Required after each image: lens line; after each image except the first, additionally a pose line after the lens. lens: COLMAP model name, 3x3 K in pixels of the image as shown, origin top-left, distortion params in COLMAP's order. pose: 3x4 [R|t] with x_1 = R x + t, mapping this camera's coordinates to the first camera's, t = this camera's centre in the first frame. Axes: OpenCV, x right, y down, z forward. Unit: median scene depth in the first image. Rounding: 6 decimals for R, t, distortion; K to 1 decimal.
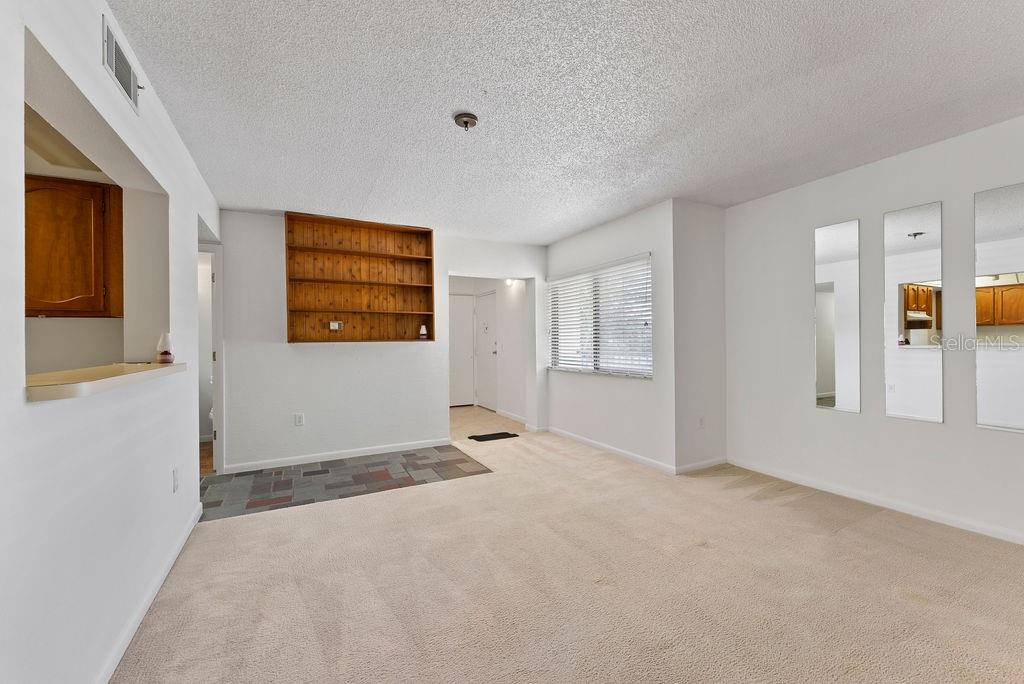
lens RADIAL K [[414.4, 0, 514.6], [0, 414.4, 338.4], [0, 0, 1]] dist [0.004097, -0.001356]
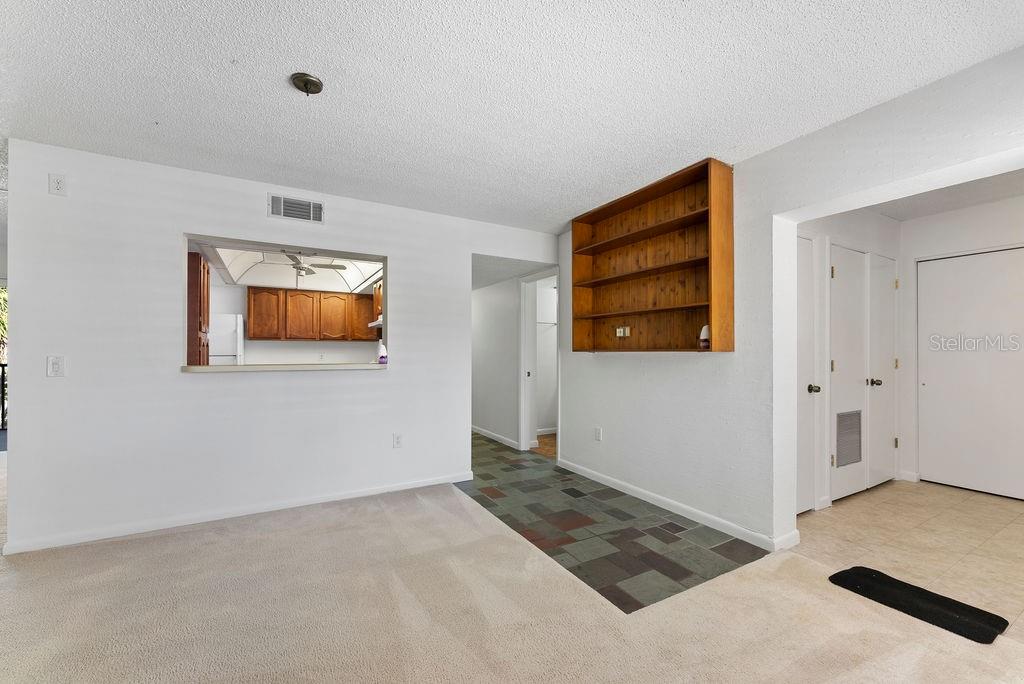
lens RADIAL K [[414.4, 0, 513.9], [0, 414.4, 346.4], [0, 0, 1]] dist [0.004097, -0.001356]
pose [[0.034546, -0.003128, -0.999398, 0.403544], [0.004353, 0.999986, -0.002979, 0.000363], [0.999394, -0.004247, 0.034559, 0.764263]]
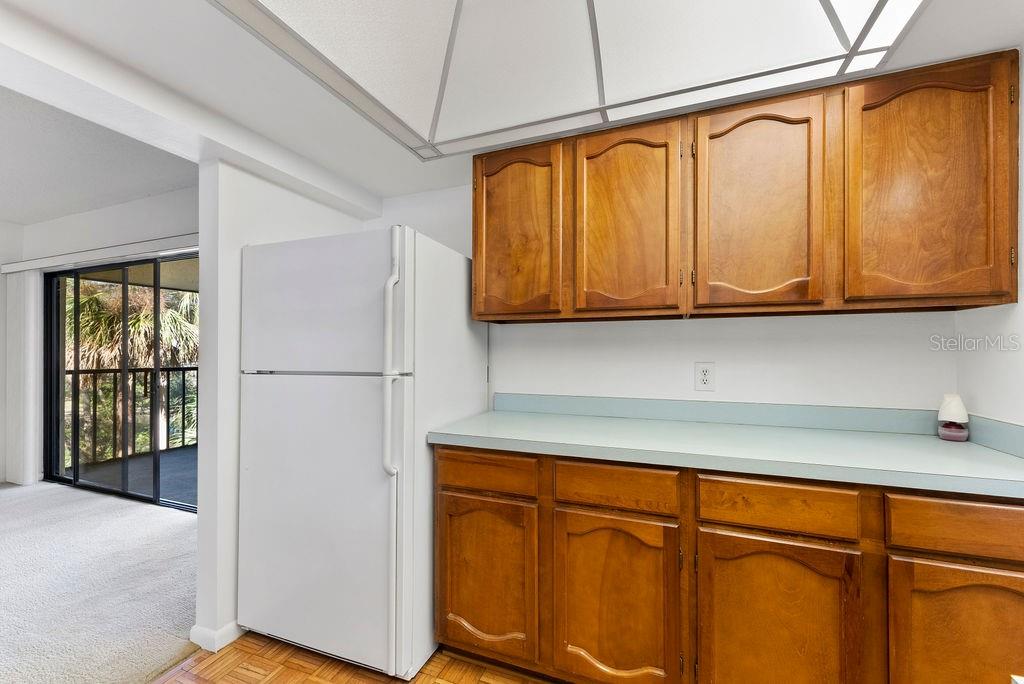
lens RADIAL K [[414.4, 0, 507.8], [0, 414.4, 349.0], [0, 0, 1]] dist [0.004097, -0.001356]
pose [[-0.753004, -0.007955, -0.657968, -0.767351], [0.001659, 0.999901, -0.013987, 0.007906], [0.658014, -0.011624, -0.752916, 0.277096]]
